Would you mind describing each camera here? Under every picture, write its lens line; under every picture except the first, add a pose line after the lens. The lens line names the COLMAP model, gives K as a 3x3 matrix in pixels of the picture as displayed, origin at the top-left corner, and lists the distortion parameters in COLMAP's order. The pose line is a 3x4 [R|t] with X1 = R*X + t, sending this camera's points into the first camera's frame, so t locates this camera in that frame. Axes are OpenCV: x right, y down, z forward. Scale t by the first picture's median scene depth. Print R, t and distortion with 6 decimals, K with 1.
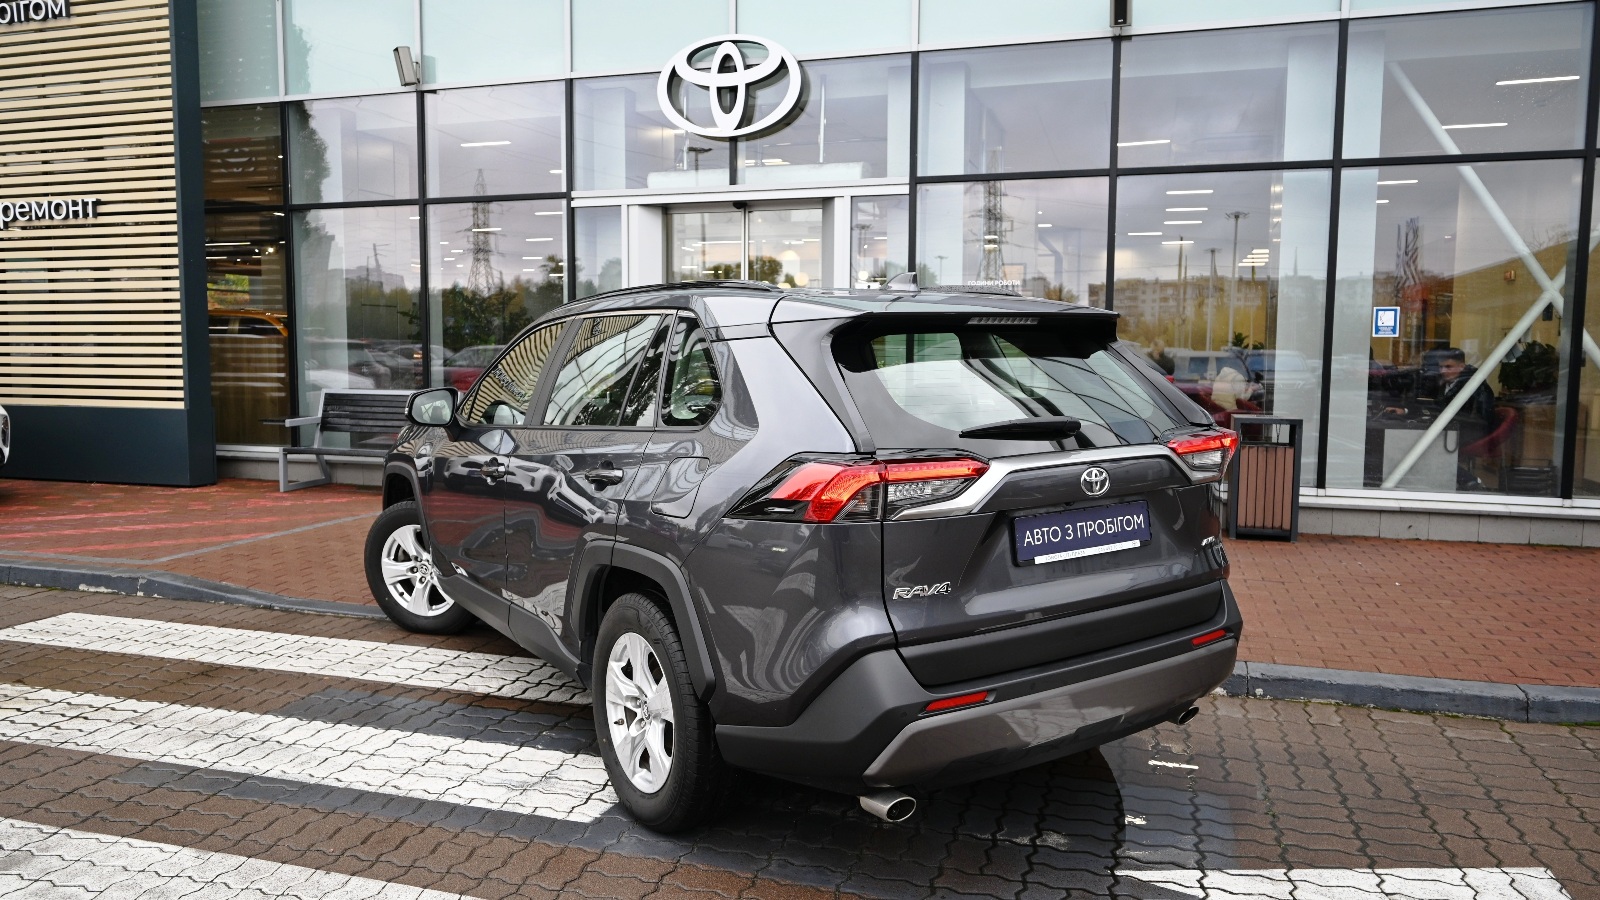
lens RADIAL K [[1126.0, 0, 787.7], [0, 1126.0, 438.6], [0, 0, 1]] dist [0.014281, 0.000904]
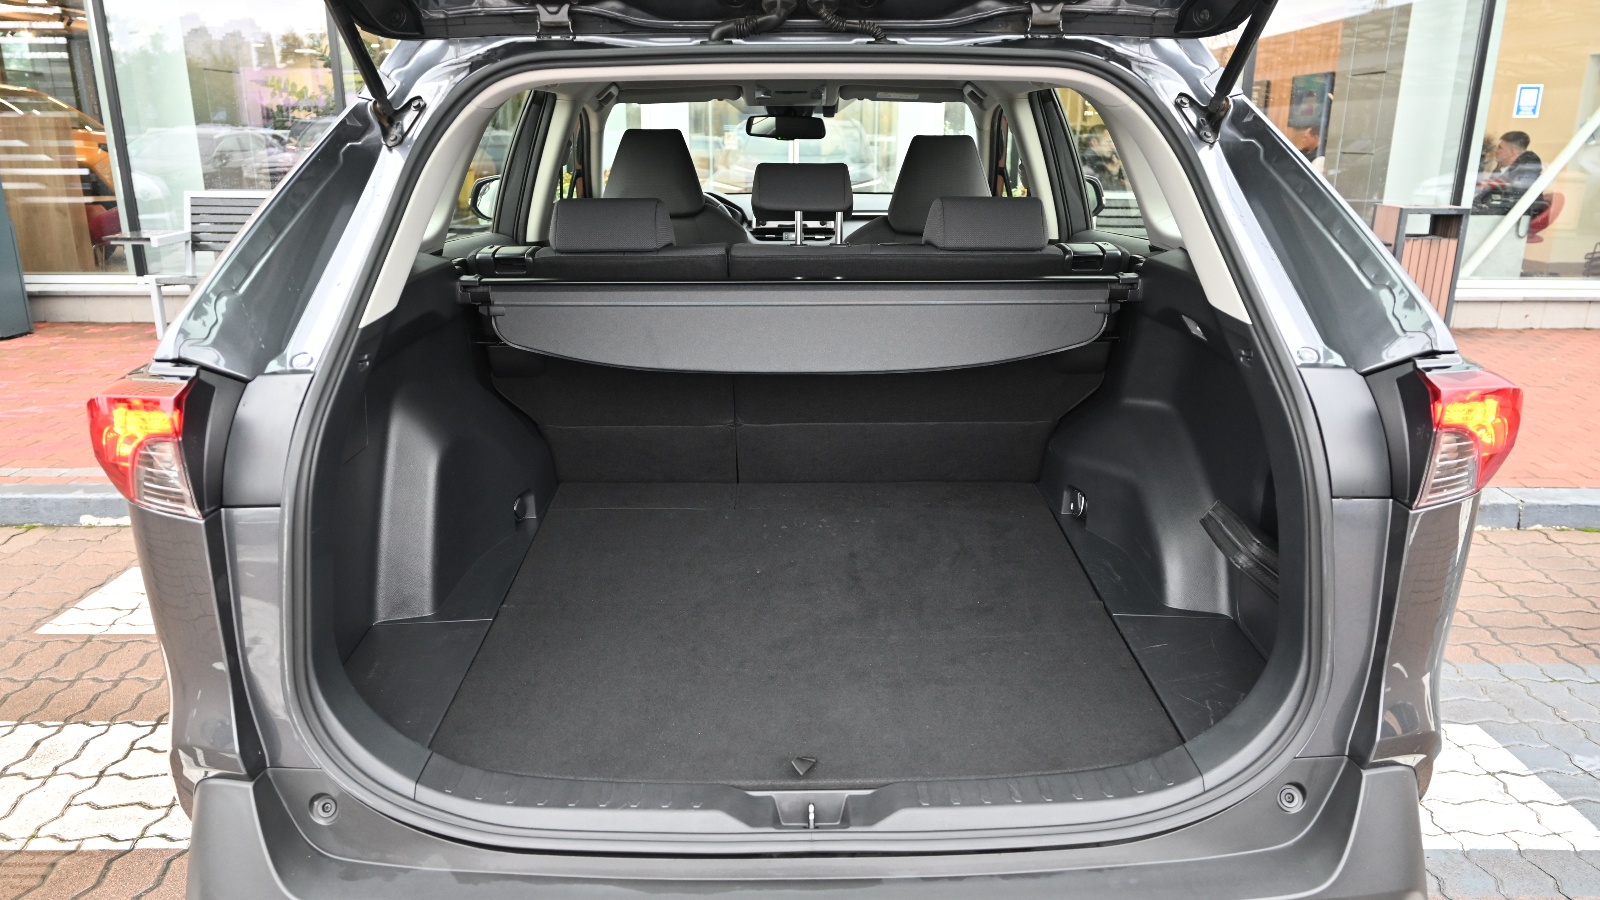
lens RADIAL K [[1124.5, 0, 803.7], [0, 1124.5, 454.4], [0, 0, 1]] dist [0.008891, 0.002024]
pose [[0.950001, -0.086562, 0.300008, -0.319851], [0.026093, 0.979453, 0.199978, -0.016112], [-0.311155, -0.182151, 0.932740, 0.216578]]
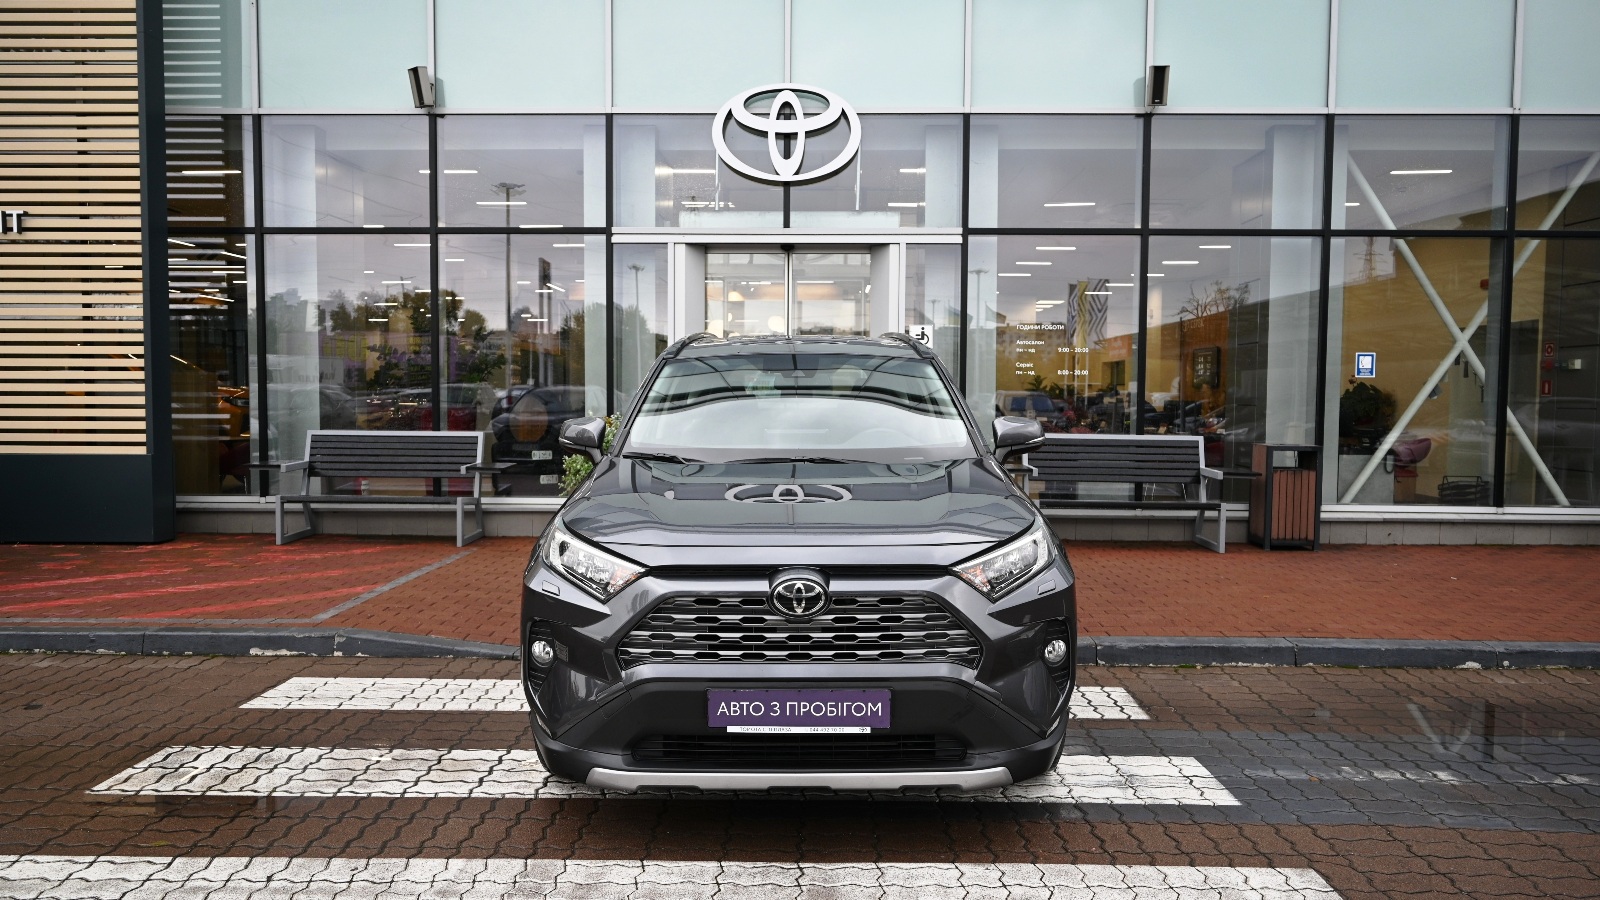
lens RADIAL K [[1124.5, 0, 800.0], [0, 1124.5, 450.0], [0, 0, 1]] dist [0.007550, 0.001872]
pose [[0.957437, -0.013424, 0.288331, -0.349483], [0.021898, 0.999417, -0.026182, 0.004791], [-0.287811, 0.031382, 0.957173, 0.022332]]
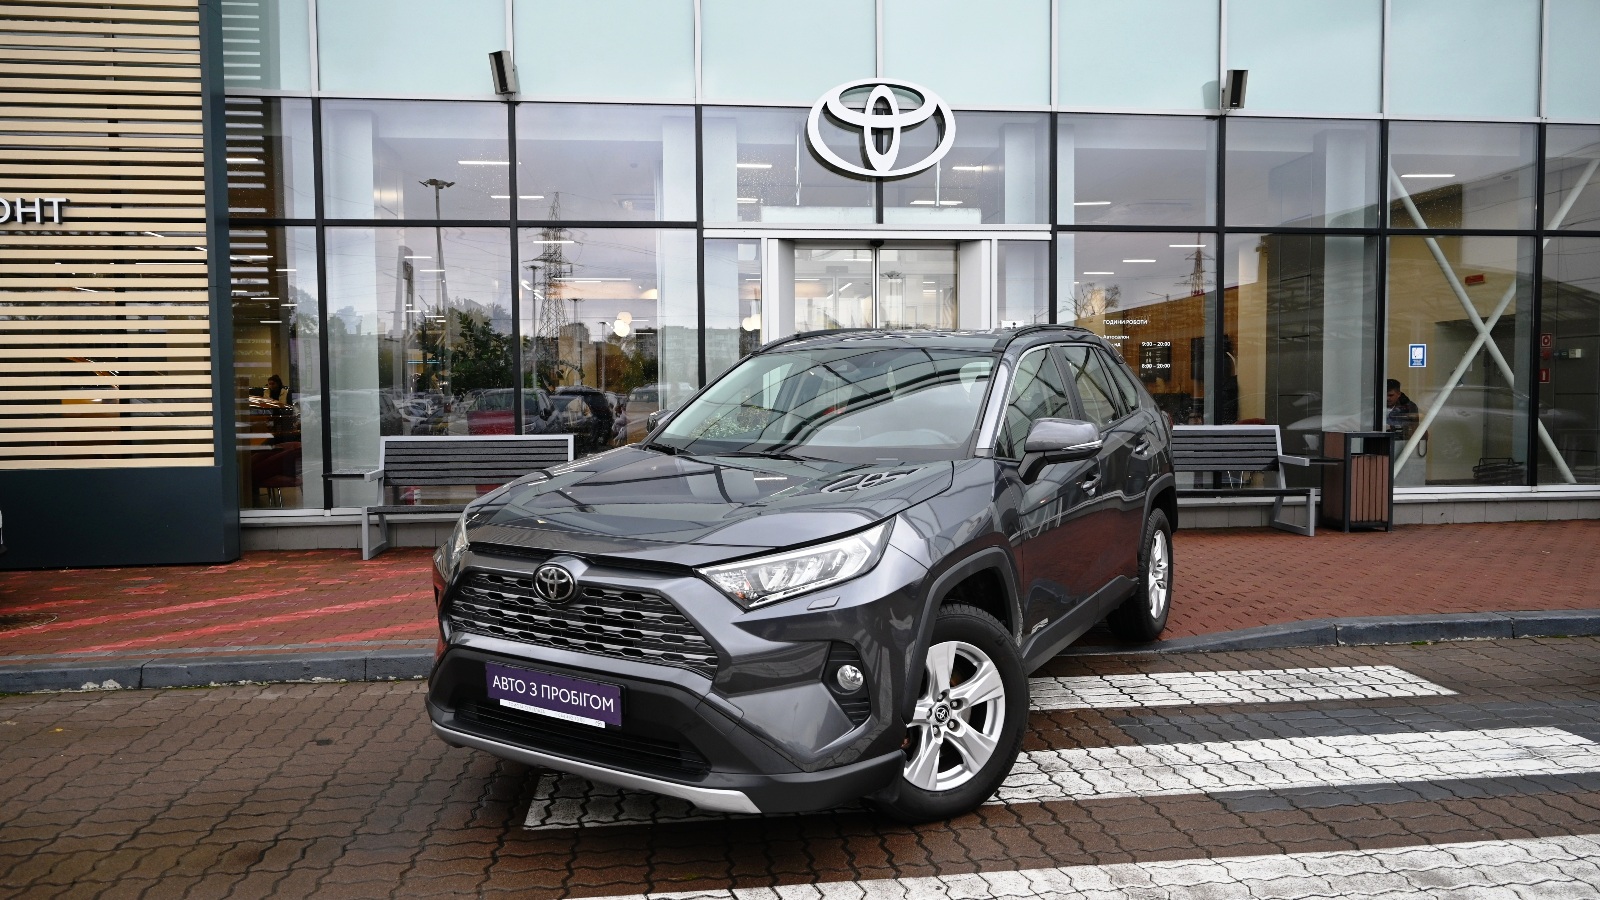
lens RADIAL K [[1123.2, 0, 809.9], [0, 1123.2, 448.7], [0, 0, 1]] dist [0.006634, 0.004257]
pose [[0.907558, -0.032992, 0.418630, -0.562165], [0.046421, 0.998681, -0.021933, -0.001701], [-0.417354, 0.039339, 0.907892, 0.114690]]
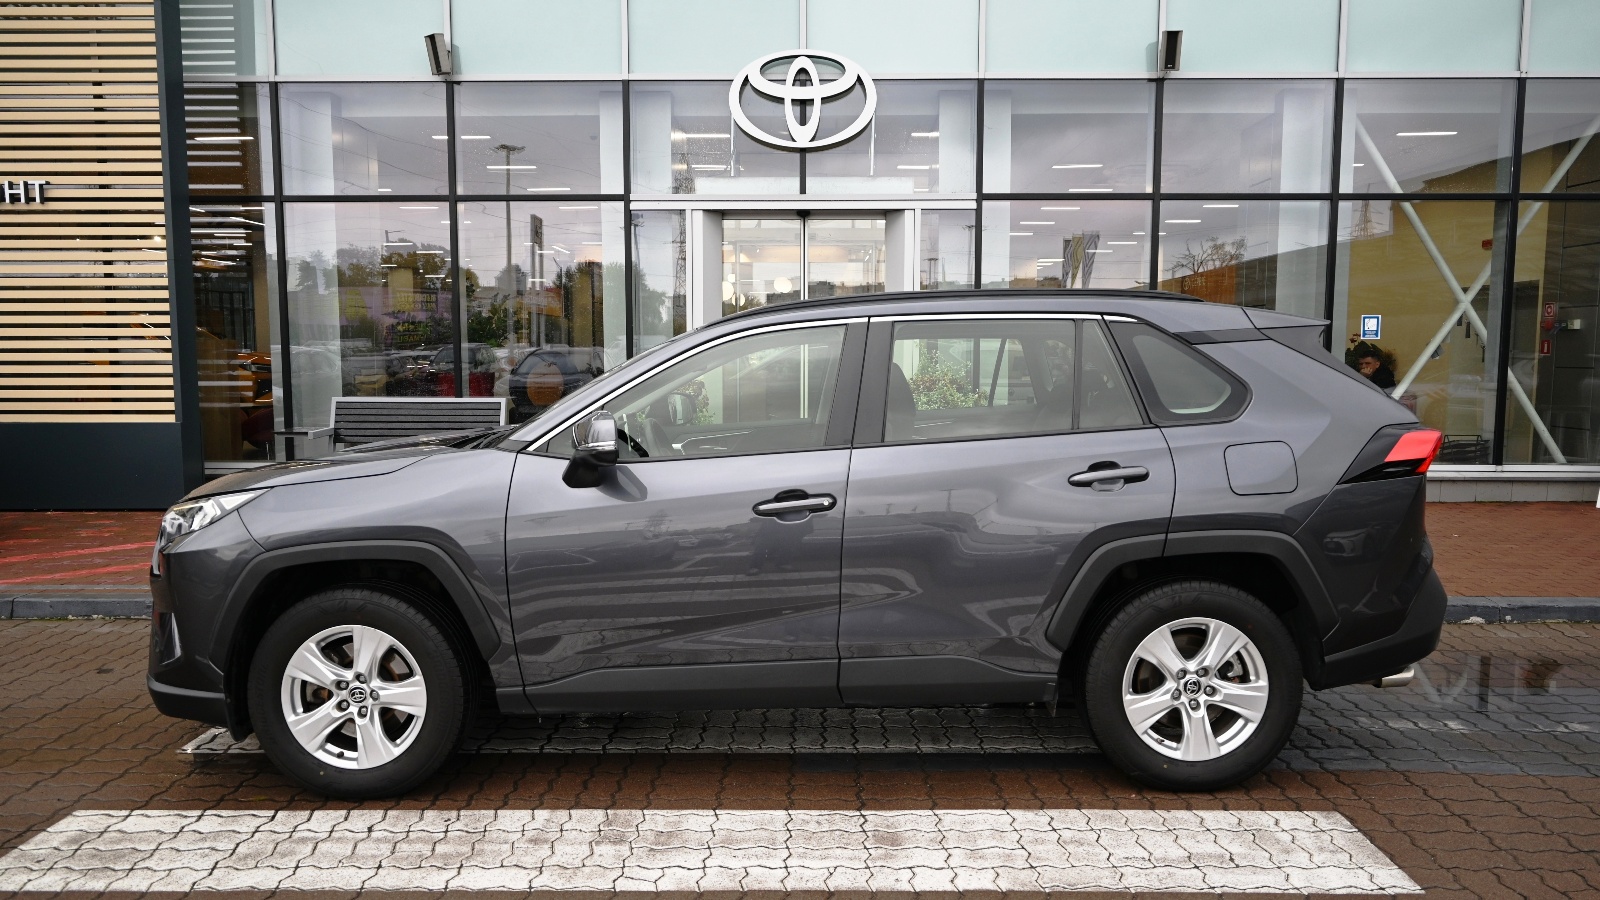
lens RADIAL K [[1124.5, 0, 803.7], [0, 1124.5, 454.4], [0, 0, 1]] dist [0.008891, 0.002024]
pose [[0.954568, -0.031896, 0.296280, -0.378214], [0.028278, 0.999464, 0.016488, -0.002232], [-0.296647, -0.007361, 0.954959, 0.007989]]
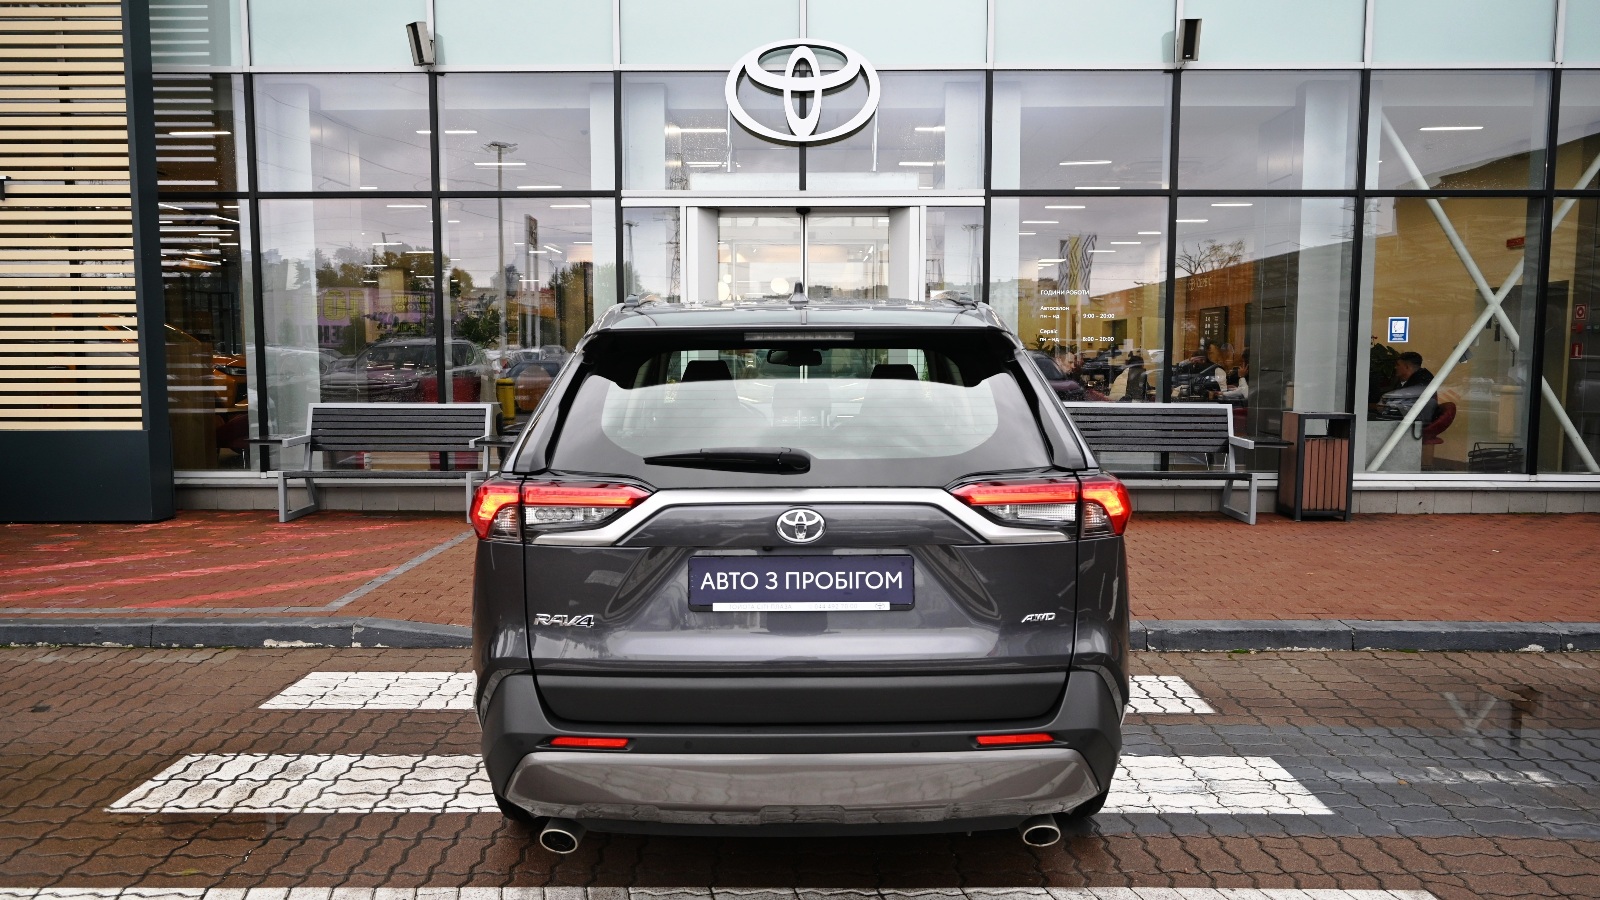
lens RADIAL K [[1124.5, 0, 800.0], [0, 1124.5, 450.0], [0, 0, 1]] dist [0.007550, 0.001872]
pose [[0.954340, -0.030529, 0.297158, -0.366784], [0.028240, 0.999529, 0.011993, -0.008978], [-0.297384, -0.003054, 0.954753, 0.058172]]
